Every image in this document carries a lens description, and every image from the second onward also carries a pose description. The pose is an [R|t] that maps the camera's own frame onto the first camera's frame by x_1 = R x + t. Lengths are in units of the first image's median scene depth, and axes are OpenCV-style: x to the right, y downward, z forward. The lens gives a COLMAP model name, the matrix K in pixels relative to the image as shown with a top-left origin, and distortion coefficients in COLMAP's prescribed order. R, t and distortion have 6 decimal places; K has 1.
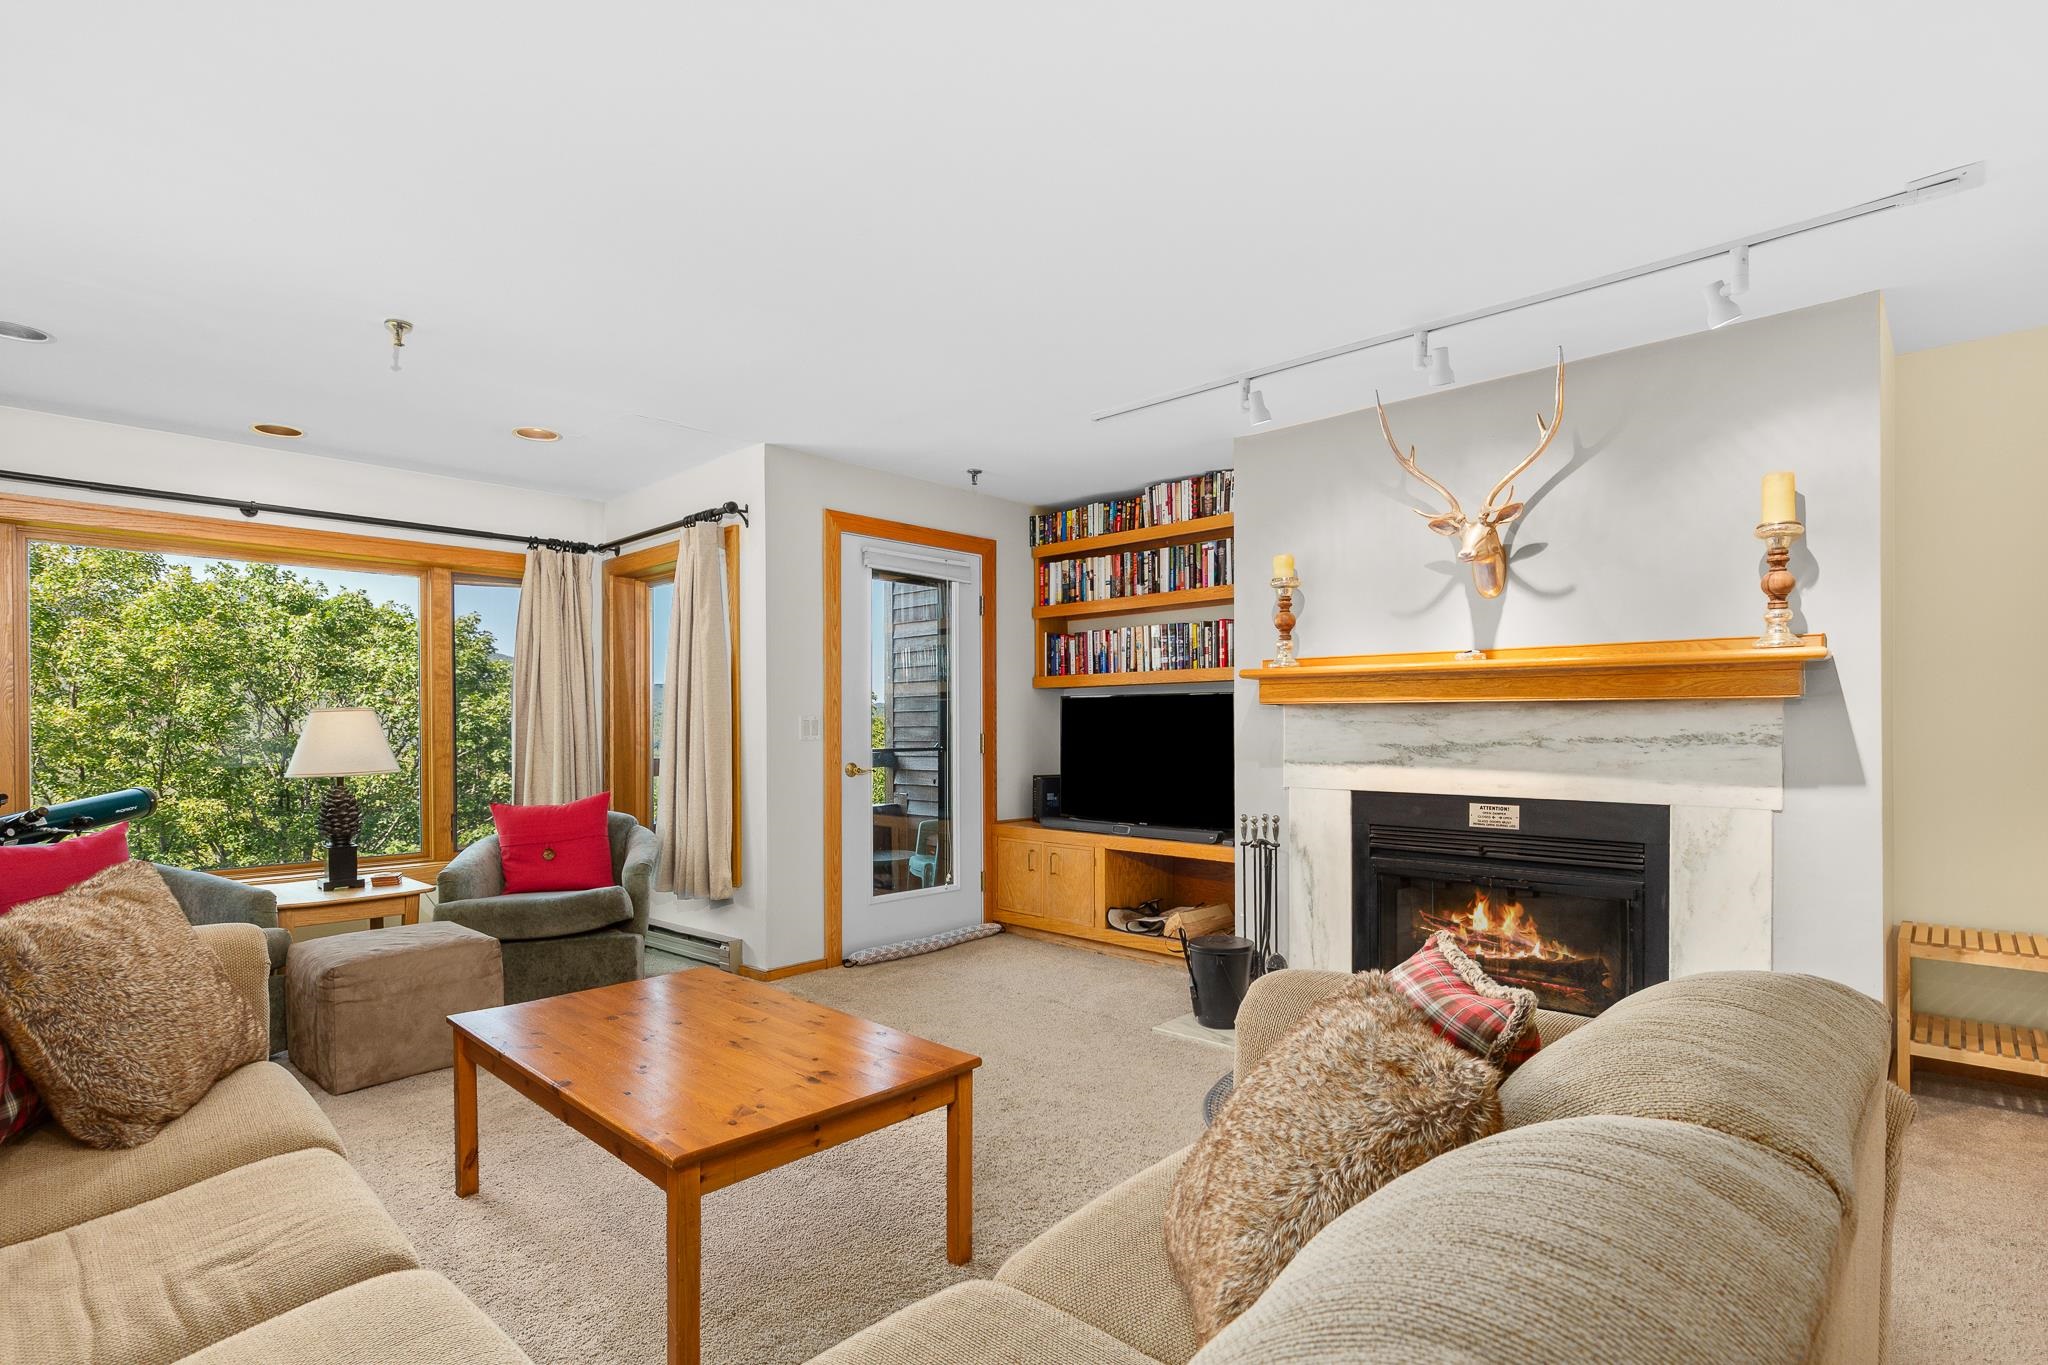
lens RADIAL K [[989.5, 0, 1036.9], [0, 989.5, 736.0], [0, 0, 1]] dist [-0.002102, -0.000776]
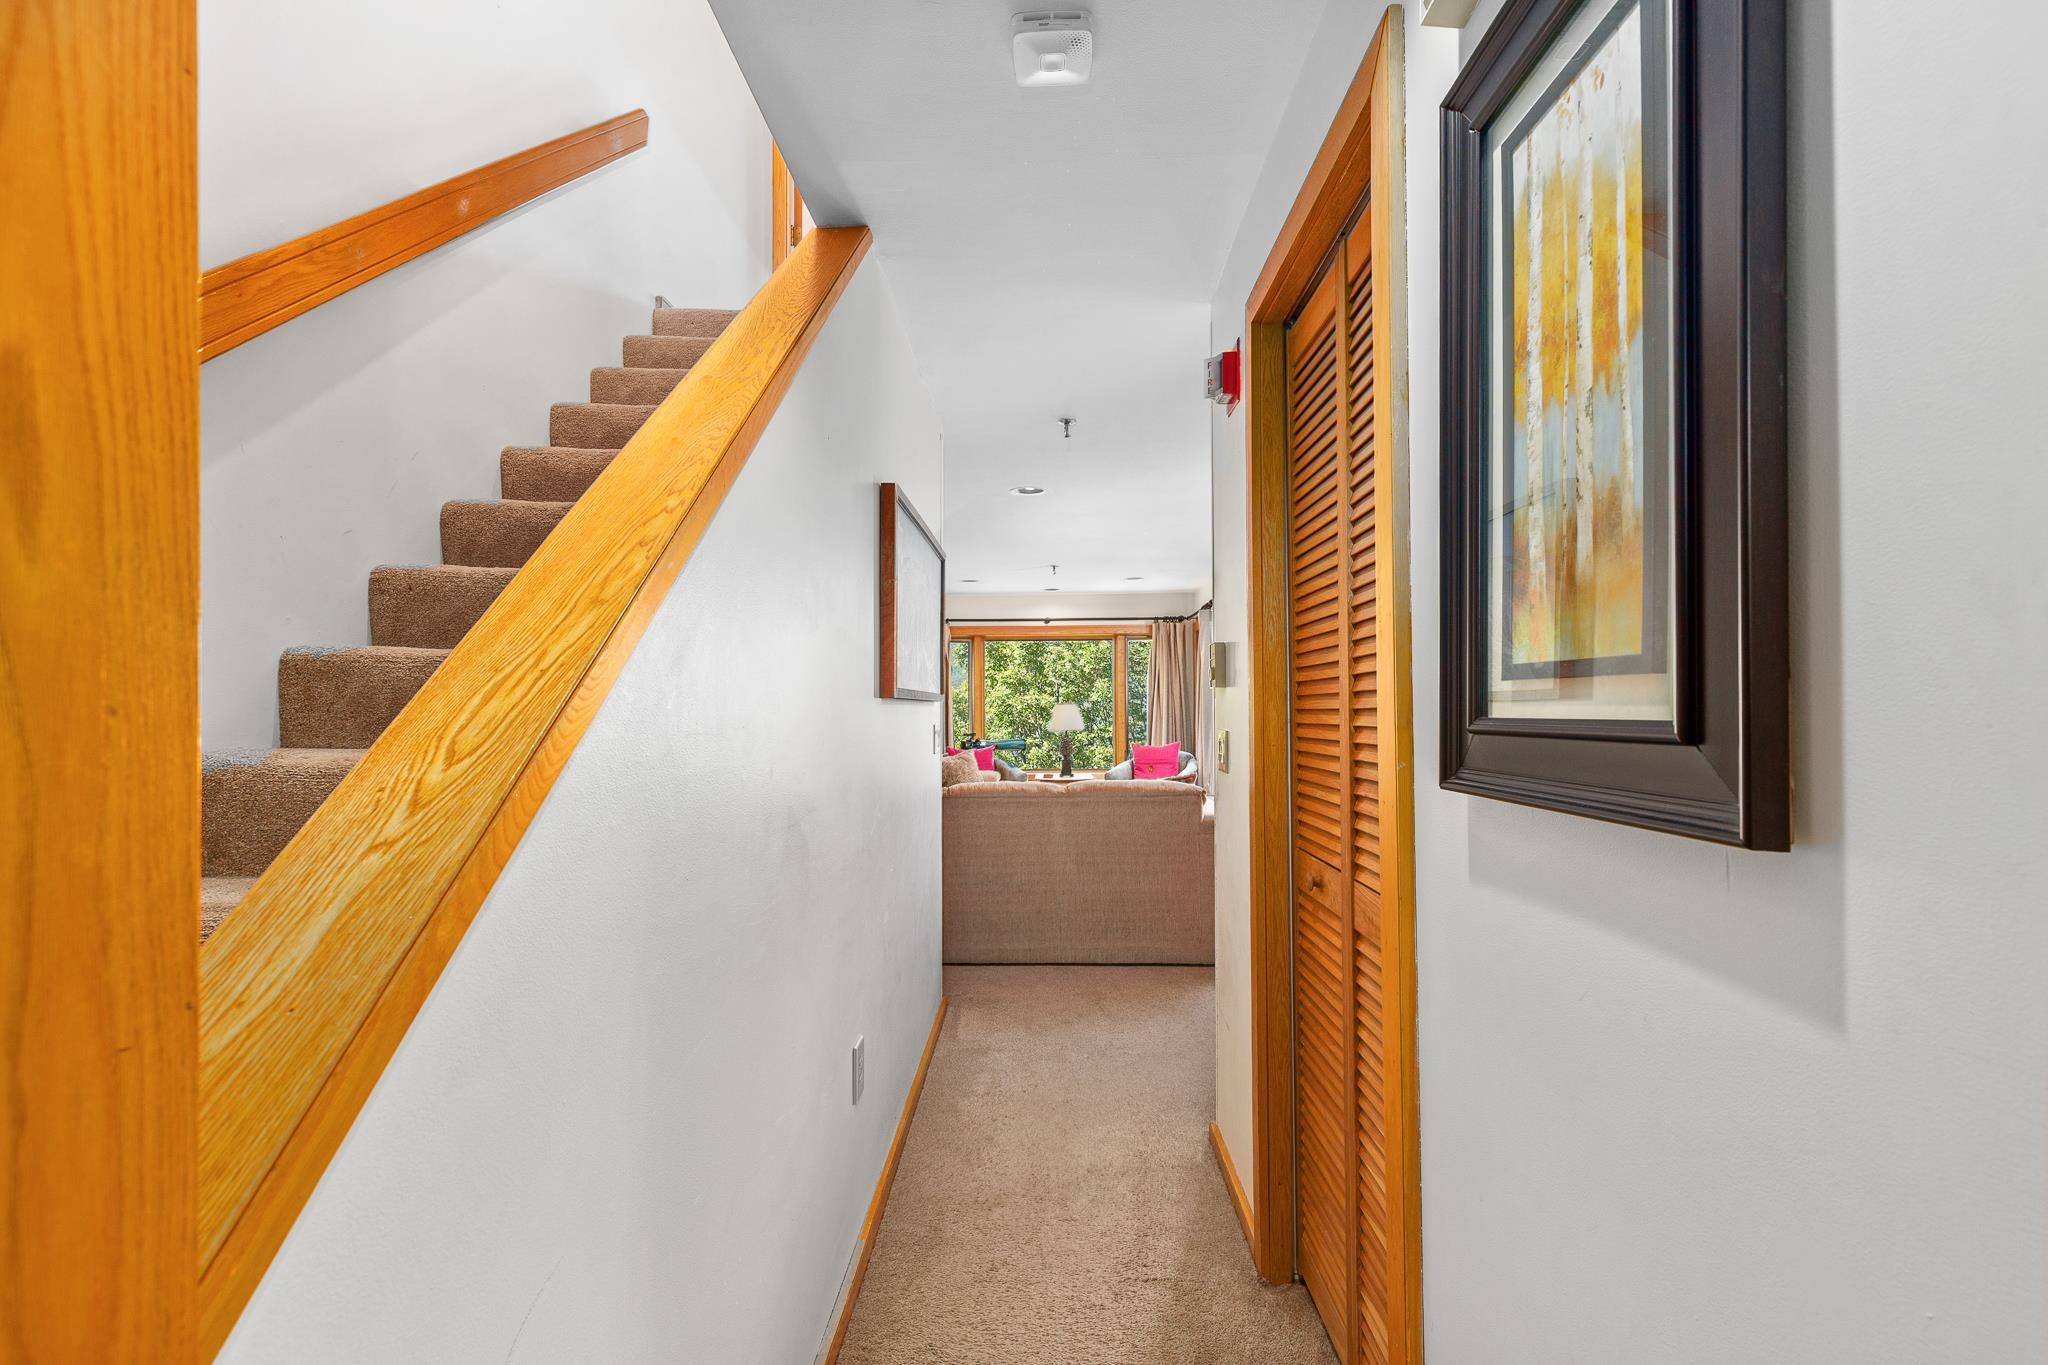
lens RADIAL K [[917.3, 0, 1020.5], [0, 917.3, 681.5], [0, 0, 1]] dist [0.004116, -0.001467]
pose [[0.656764, -0.017533, -0.753892, 0.838031], [-0.004445, 0.999622, -0.027121, -0.016764], [0.754083, 0.021164, 0.656438, -0.518388]]
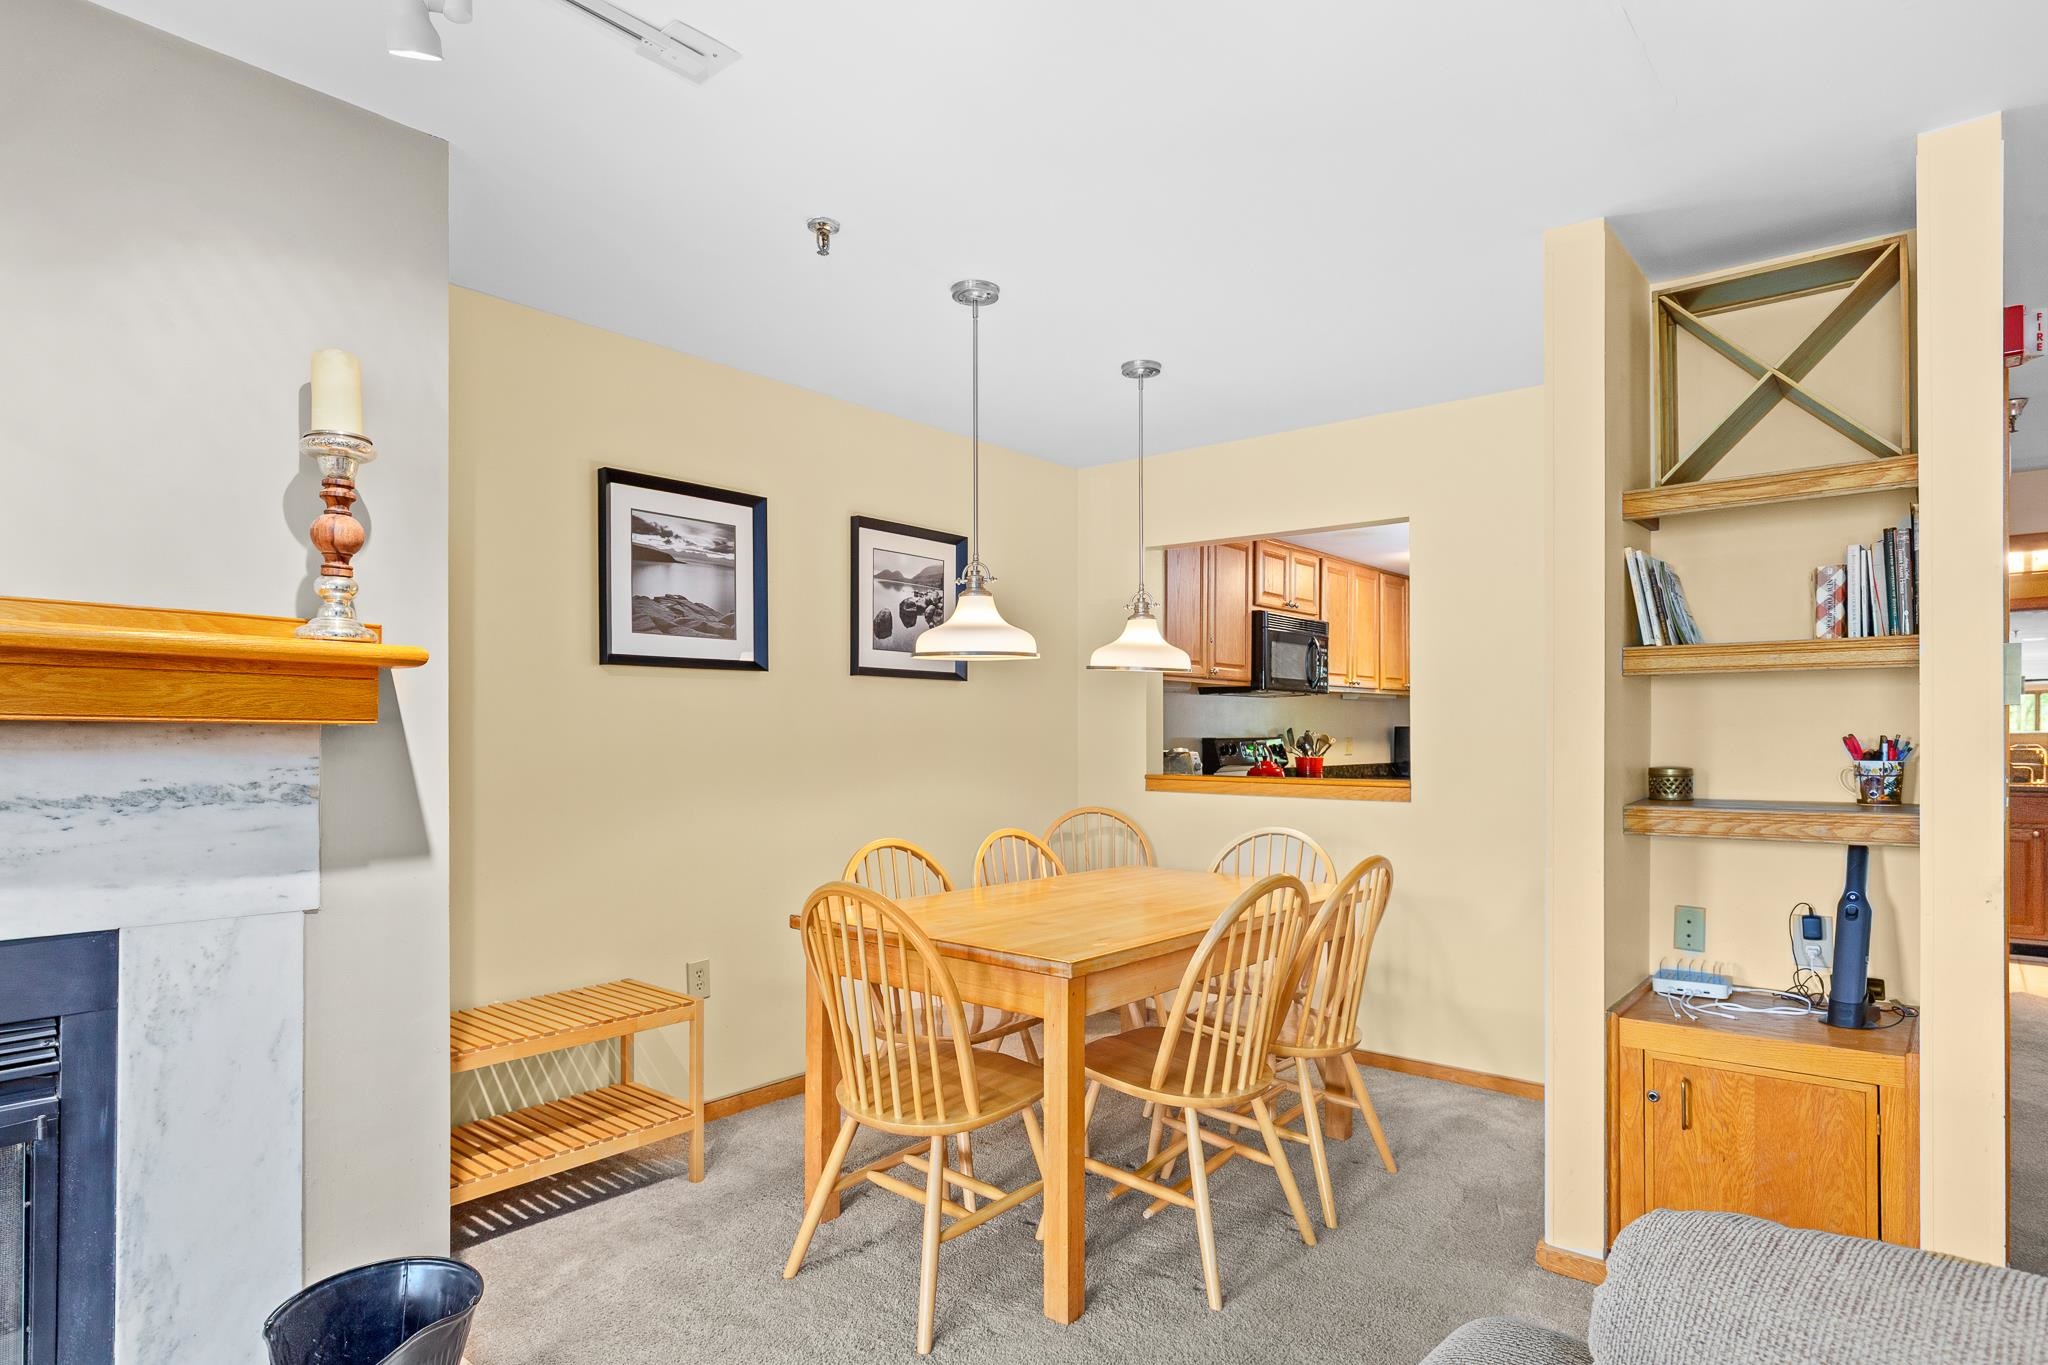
lens RADIAL K [[1119.8, 0, 1027.6], [0, 1119.8, 733.9], [0, 0, 1]] dist [0.005019, -0.001443]
pose [[-0.054889, 0.006017, 0.998474, 0.027035], [0.006933, 0.999960, -0.005645, -0.016734], [-0.998468, 0.006613, -0.054929, 0.398865]]
